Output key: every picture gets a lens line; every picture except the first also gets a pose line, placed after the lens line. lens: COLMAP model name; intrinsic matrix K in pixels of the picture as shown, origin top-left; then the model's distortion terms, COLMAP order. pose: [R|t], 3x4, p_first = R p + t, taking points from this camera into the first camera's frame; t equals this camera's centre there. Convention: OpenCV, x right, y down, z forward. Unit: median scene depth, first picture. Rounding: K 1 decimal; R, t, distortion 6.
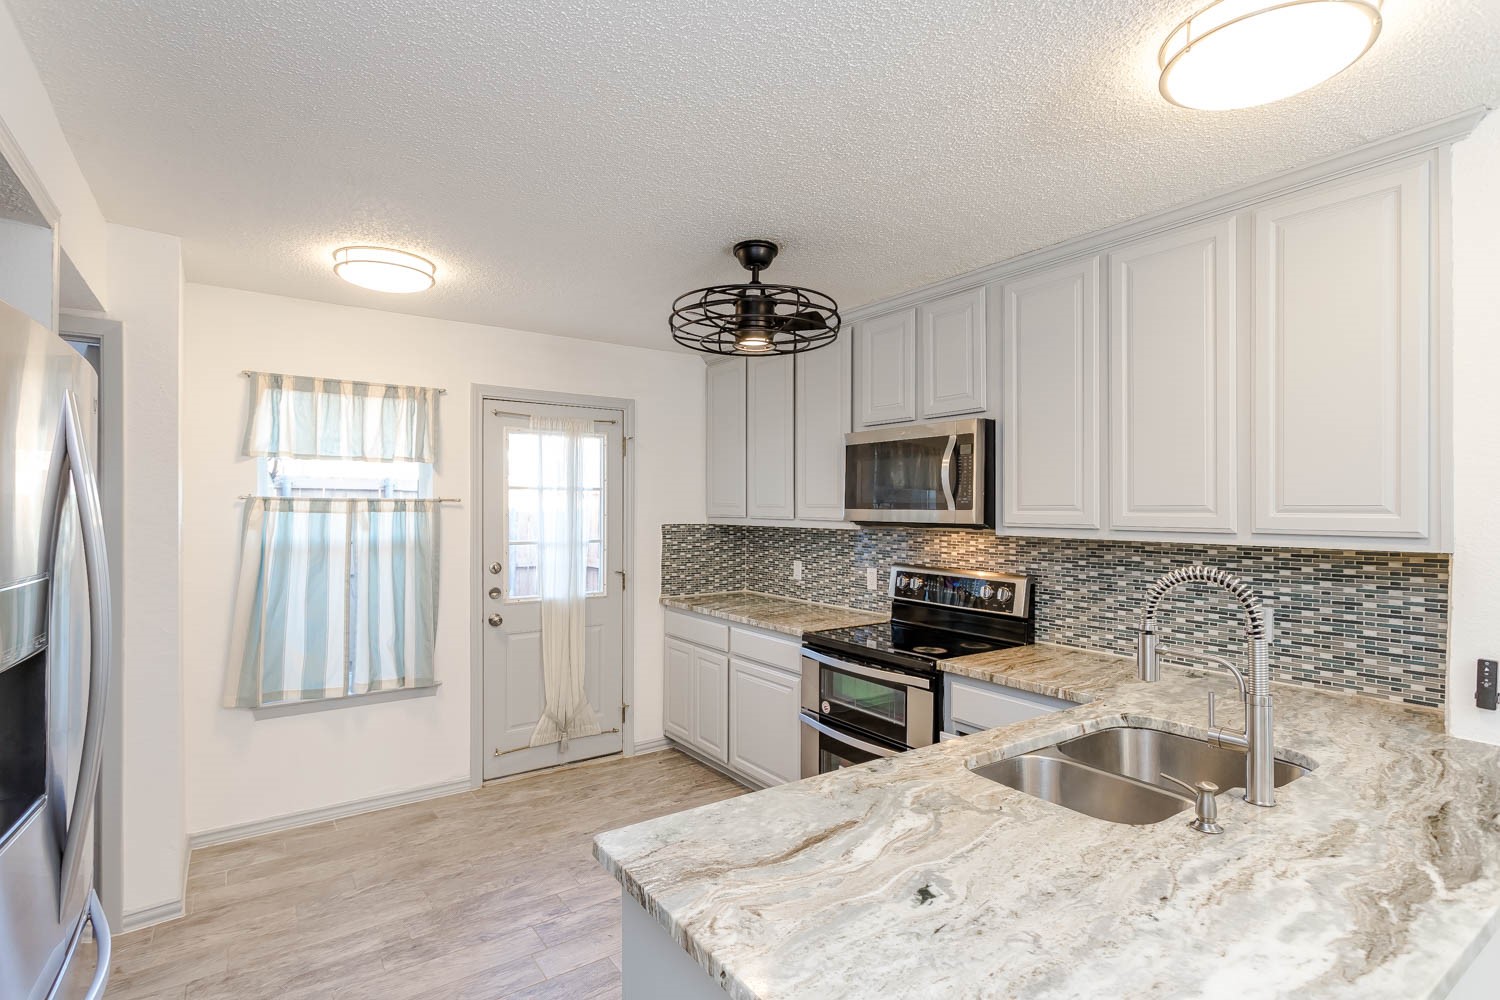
lens RADIAL K [[720.9, 0, 738.4], [0, 720.9, 517.2], [0, 0, 1]] dist [0.003624, -0.001003]
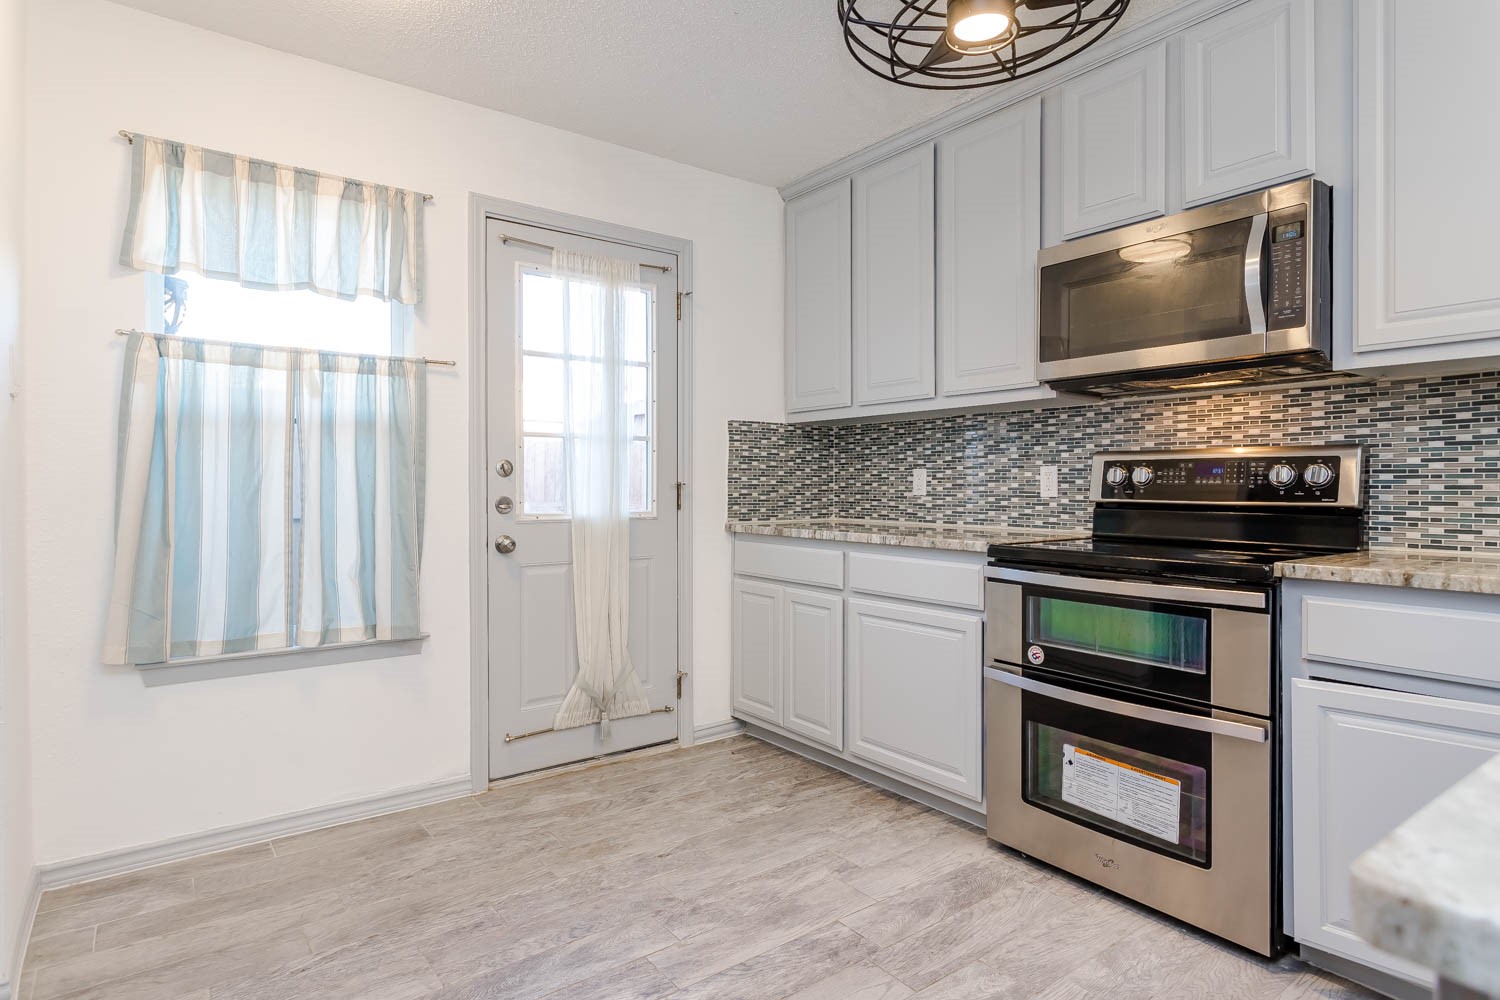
lens RADIAL K [[803.1, 0, 734.5], [0, 803.1, 498.0], [0, 0, 1]] dist [-0.009080, 0.004262]
pose [[0.999597, -0.005550, 0.027850, -0.161612], [0.005531, 0.999984, 0.000734, 0.113546], [-0.027853, -0.000580, 0.999612, 0.270389]]
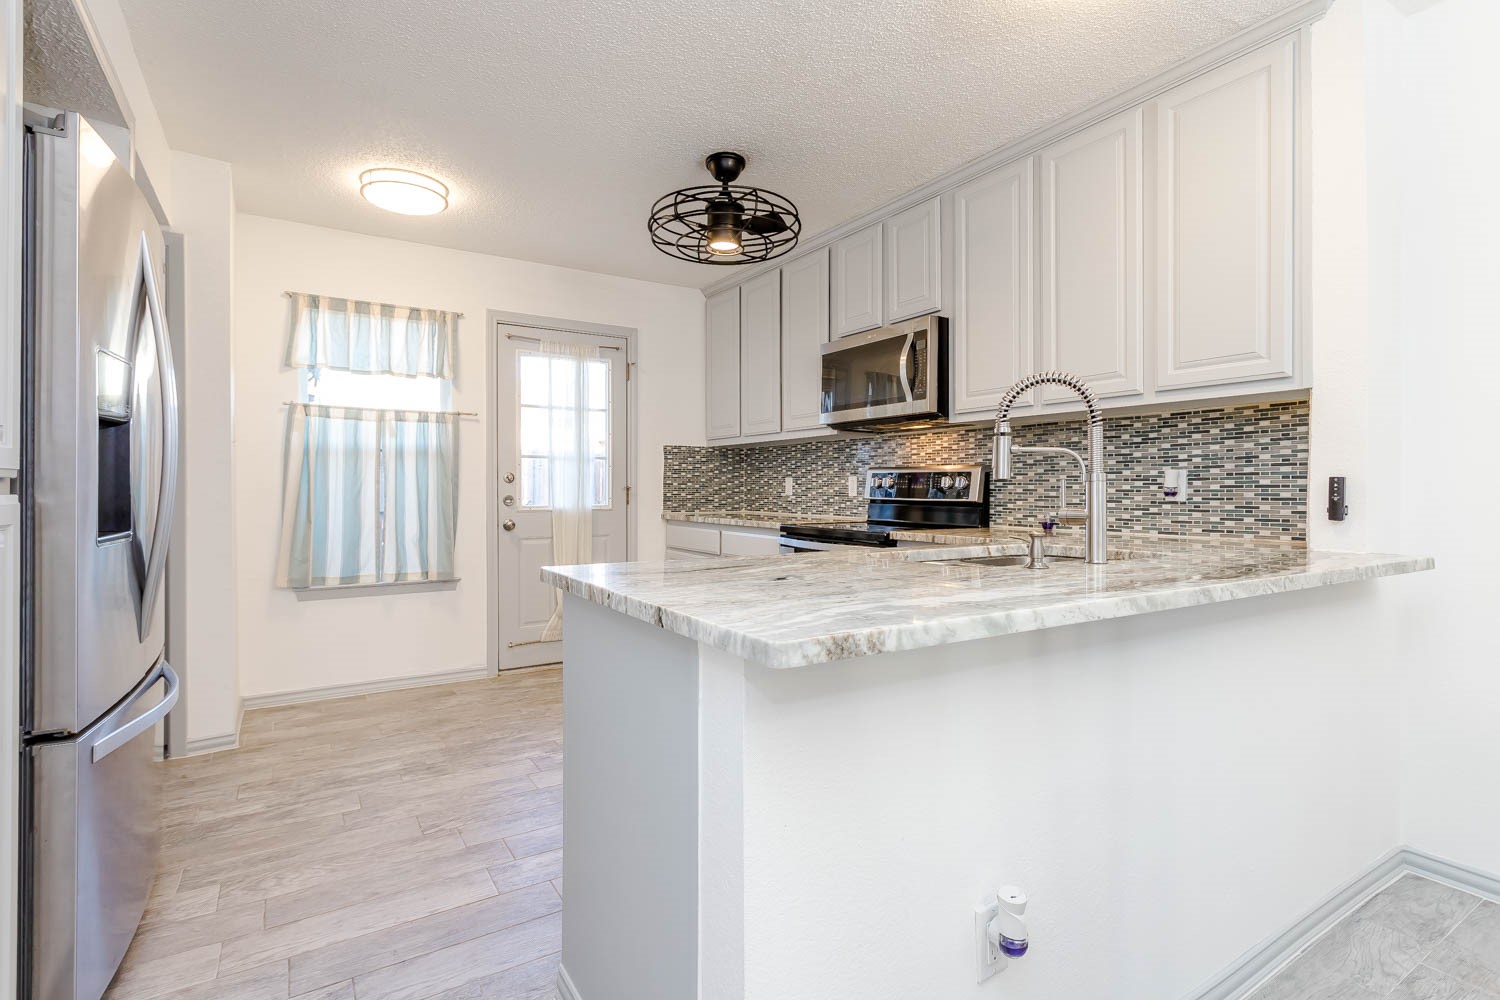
lens RADIAL K [[720.9, 0, 738.1], [0, 720.9, 502.7], [0, 0, 1]] dist [0.003624, -0.001003]
pose [[0.998695, -0.002280, -0.051027, 0.079038], [0.002516, 0.999986, 0.004561, 0.119757], [0.051016, -0.004684, 0.998687, -0.095815]]
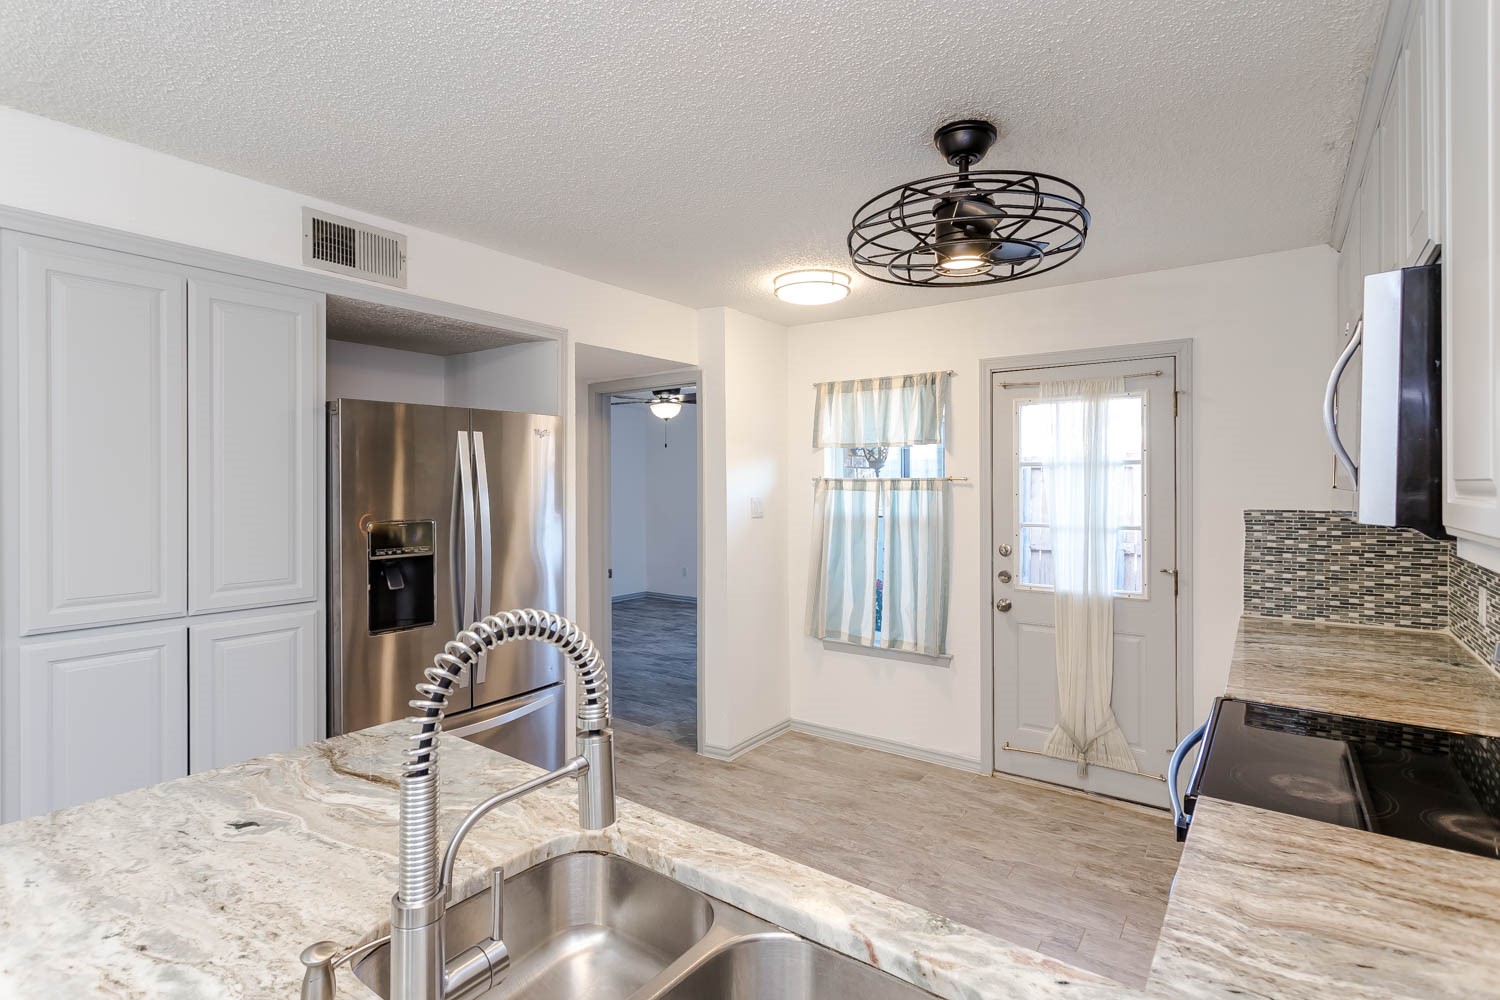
lens RADIAL K [[720.9, 0, 760.7], [0, 720.9, 492.1], [0, 0, 1]] dist [0.003624, -0.001003]
pose [[0.337398, 0.006589, -0.941339, 0.510426], [-0.008583, 0.999955, 0.003923, -0.007467], [0.941323, 0.006756, 0.337440, 0.434475]]
